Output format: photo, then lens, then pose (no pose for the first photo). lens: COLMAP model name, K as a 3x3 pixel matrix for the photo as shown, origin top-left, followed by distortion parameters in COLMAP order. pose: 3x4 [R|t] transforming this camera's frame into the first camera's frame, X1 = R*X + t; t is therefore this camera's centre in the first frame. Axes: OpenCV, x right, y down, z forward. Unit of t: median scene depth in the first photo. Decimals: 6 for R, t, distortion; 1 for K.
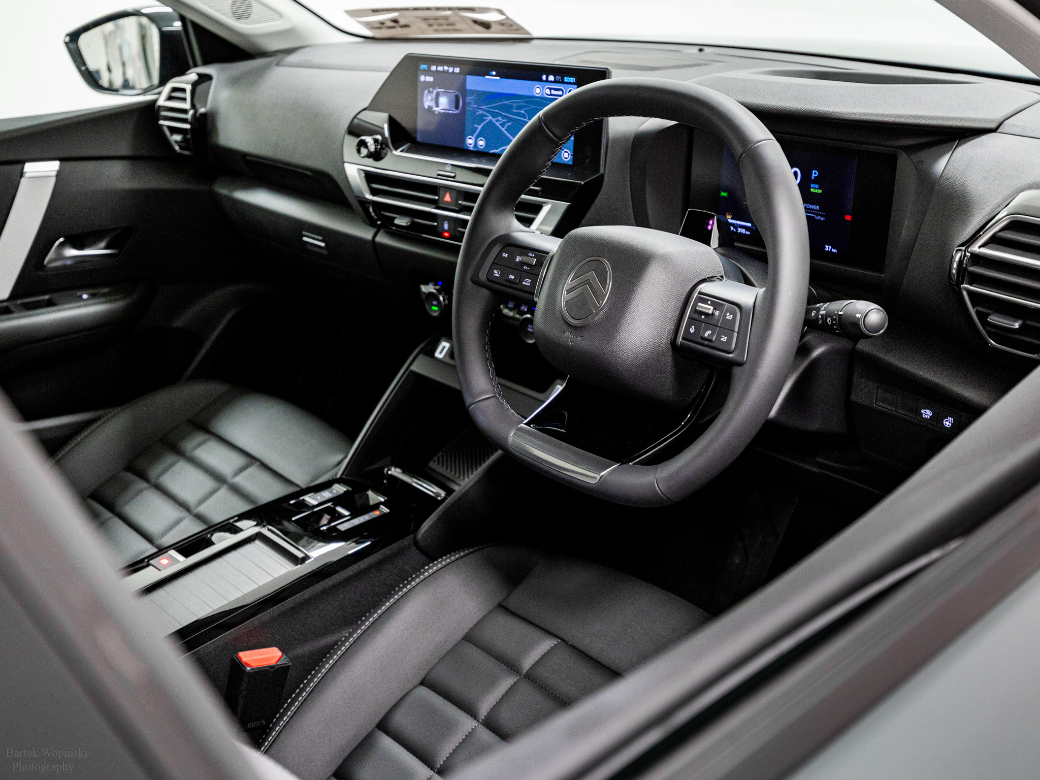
lens RADIAL K [[1110.9, 0, 520.0], [0, 1110.9, 390.0], [0, 0, 1]] dist [-0.090606, 0.011426]
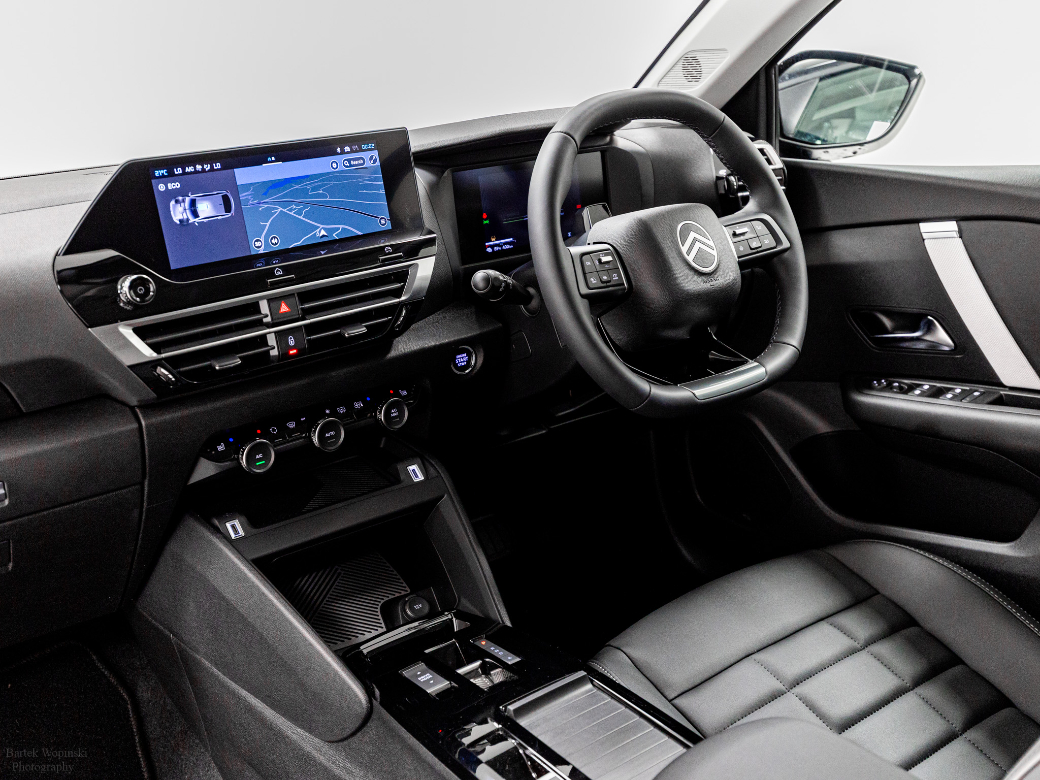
lens RADIAL K [[1110.9, 0, 520.0], [0, 1110.9, 390.0], [0, 0, 1]] dist [-0.090606, 0.011426]
pose [[0.107313, -0.244082, 0.963799, -0.879268], [0.461983, 0.870629, 0.169048, -0.183319], [-0.880373, 0.427117, 0.206192, 0.720325]]
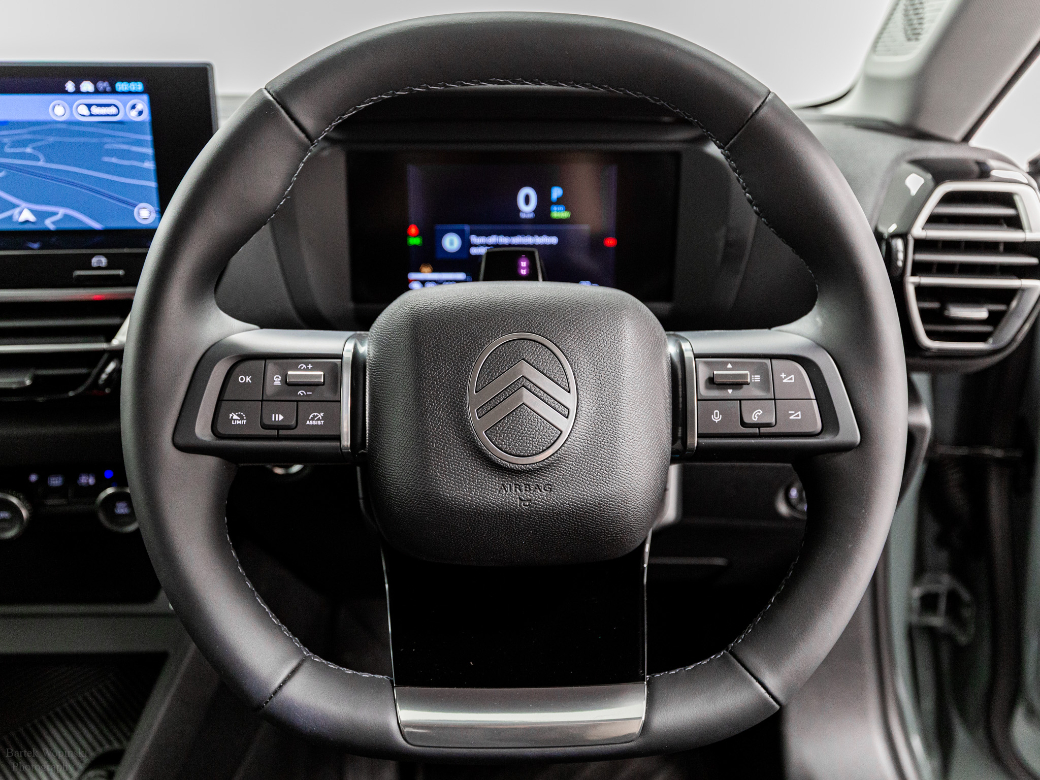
lens RADIAL K [[877.5, 0, 538.4], [0, 877.5, 373.8], [0, 0, 1]] dist [-0.031721, 0.010738]
pose [[0.659860, -0.201526, 0.723859, -0.168630], [0.266839, 0.963417, 0.024973, -0.079081], [-0.702411, 0.176675, 0.689496, 0.512271]]
